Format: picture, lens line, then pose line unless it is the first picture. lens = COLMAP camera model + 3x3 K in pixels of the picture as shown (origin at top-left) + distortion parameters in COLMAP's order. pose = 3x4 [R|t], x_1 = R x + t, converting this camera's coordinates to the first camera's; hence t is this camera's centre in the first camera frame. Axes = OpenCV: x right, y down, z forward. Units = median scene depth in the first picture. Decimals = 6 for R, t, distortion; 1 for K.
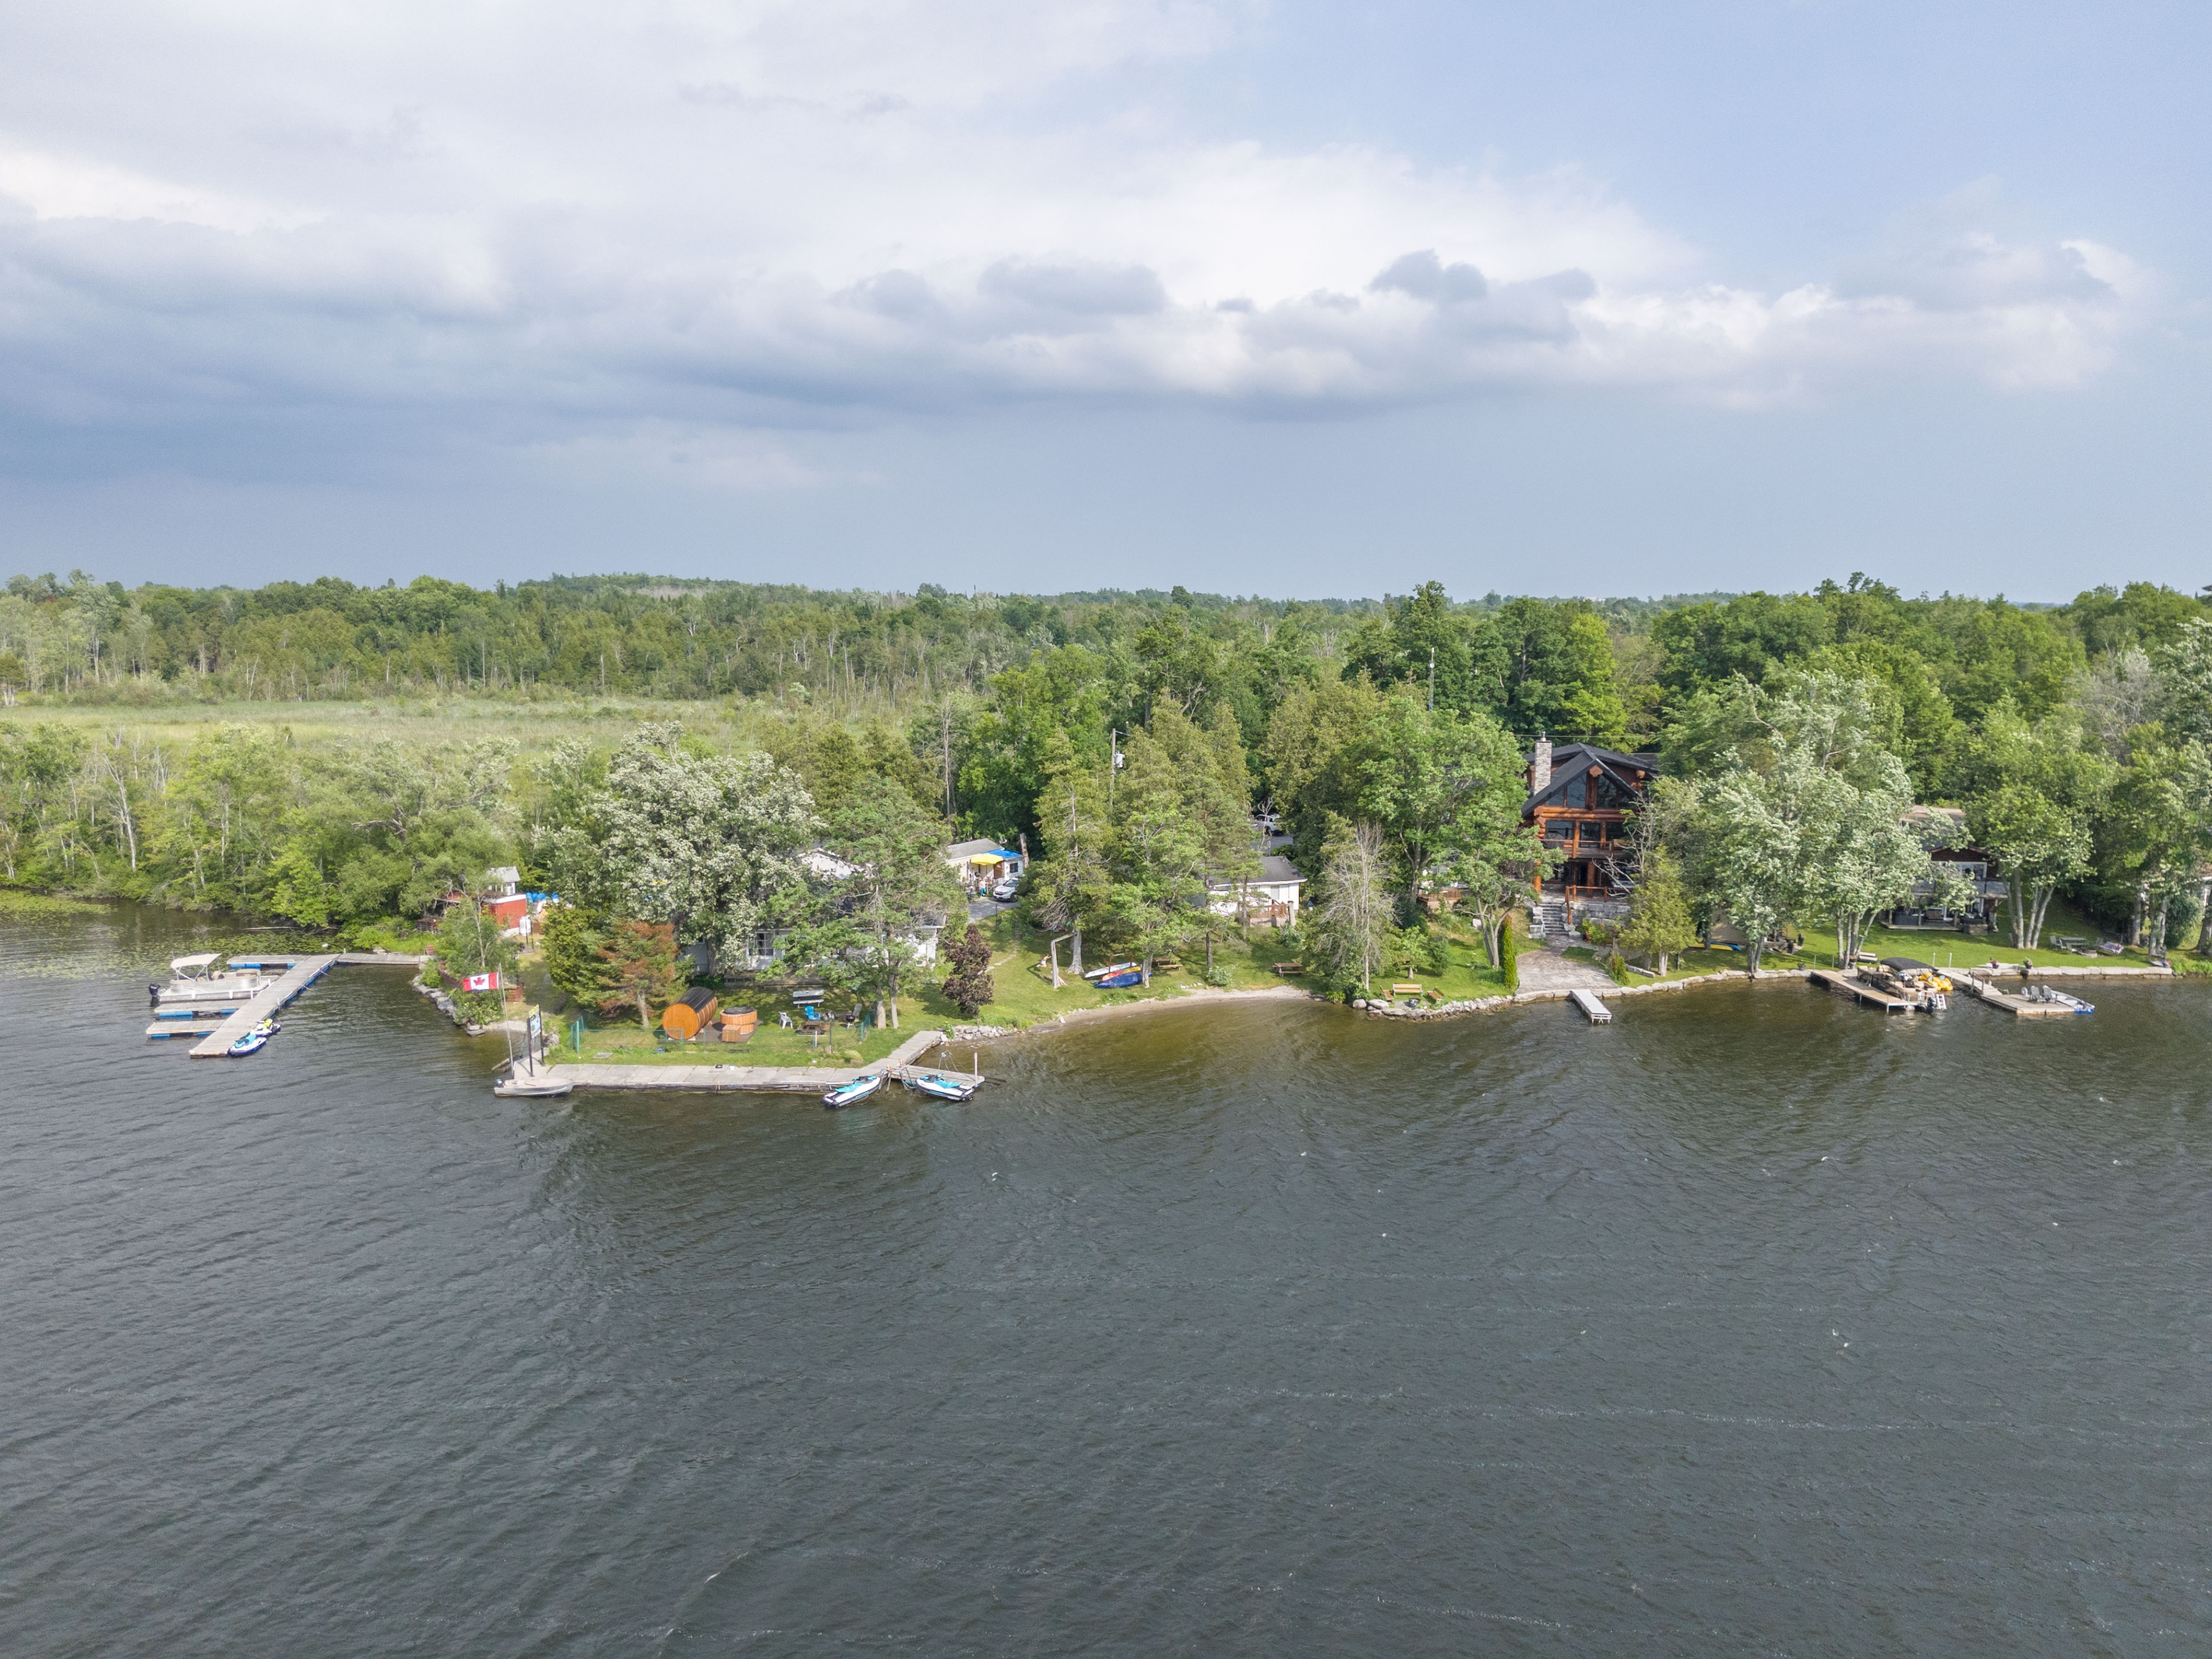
lens RADIAL K [[1549.0, 0, 1097.3], [0, 1549.0, 832.3], [0, 0, 1]] dist [0.042051, -0.005583]
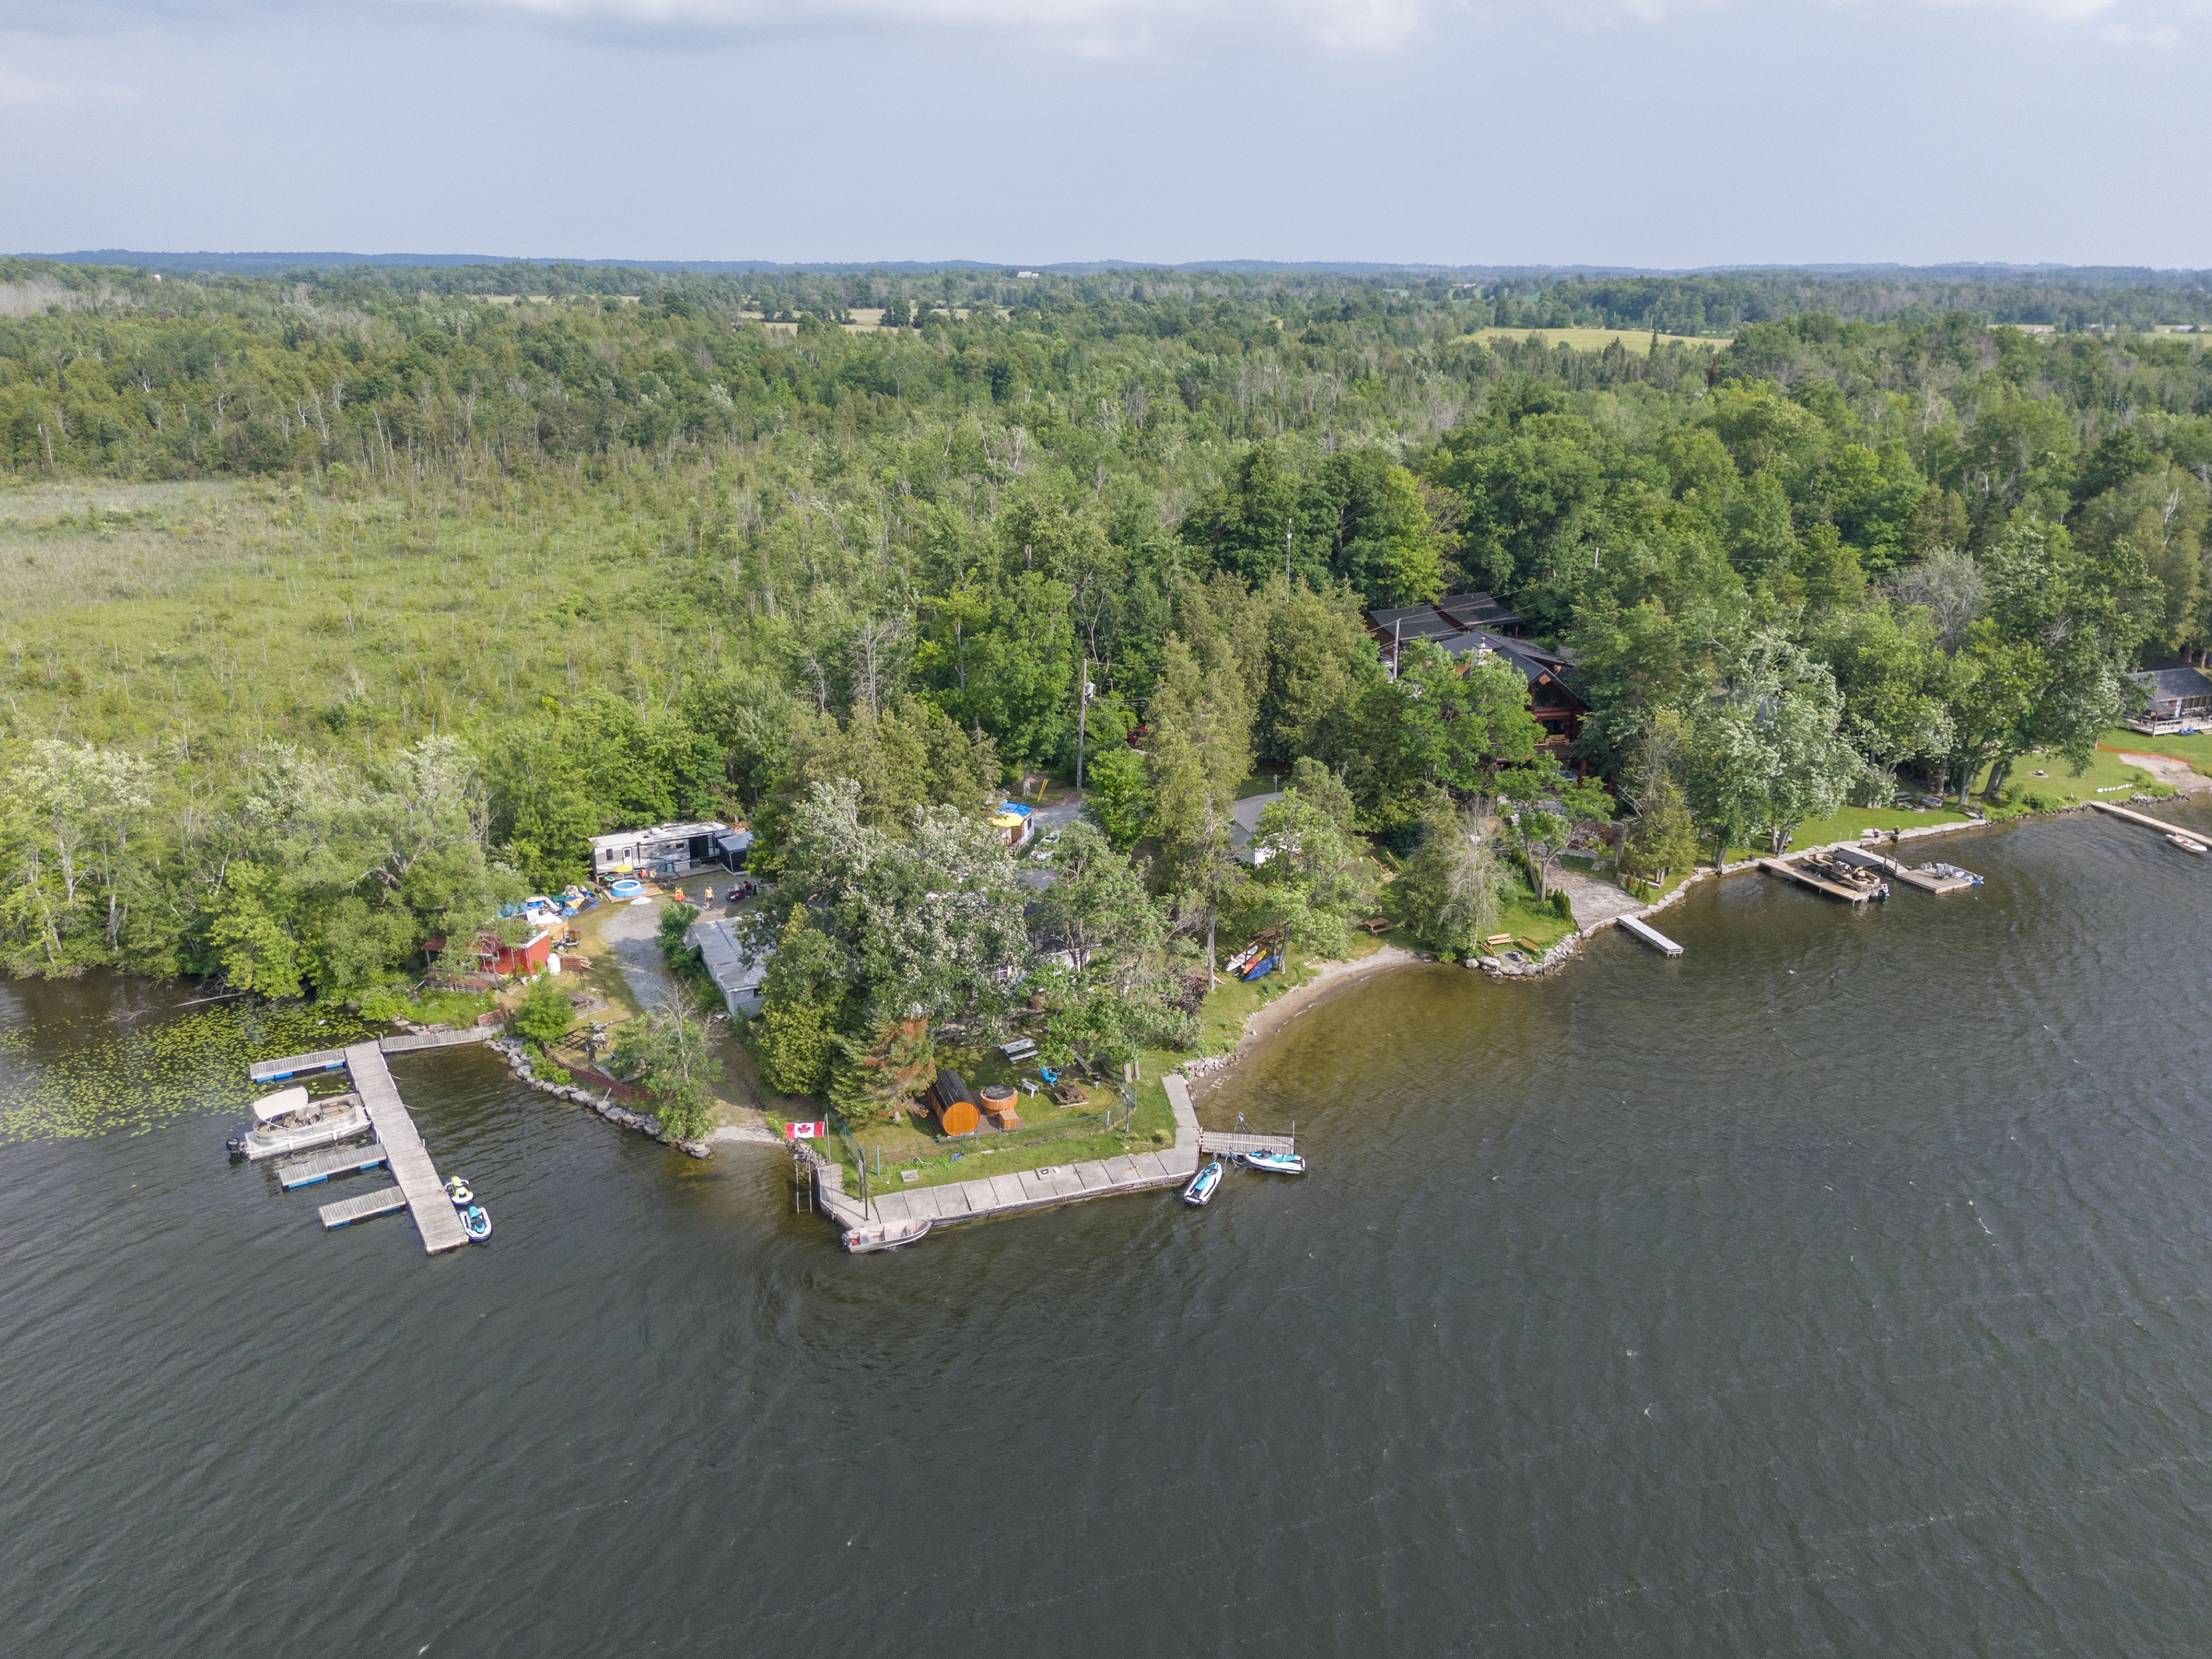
lens RADIAL K [[1549.0, 0, 1104.2], [0, 1549.0, 827.2], [0, 0, 1]] dist [0.042051, -0.005583]
pose [[0.943425, -0.111637, 0.312229, -0.361520], [0.052091, 0.979827, 0.192939, -0.184884], [-0.327470, -0.165759, 0.930208, 0.083454]]
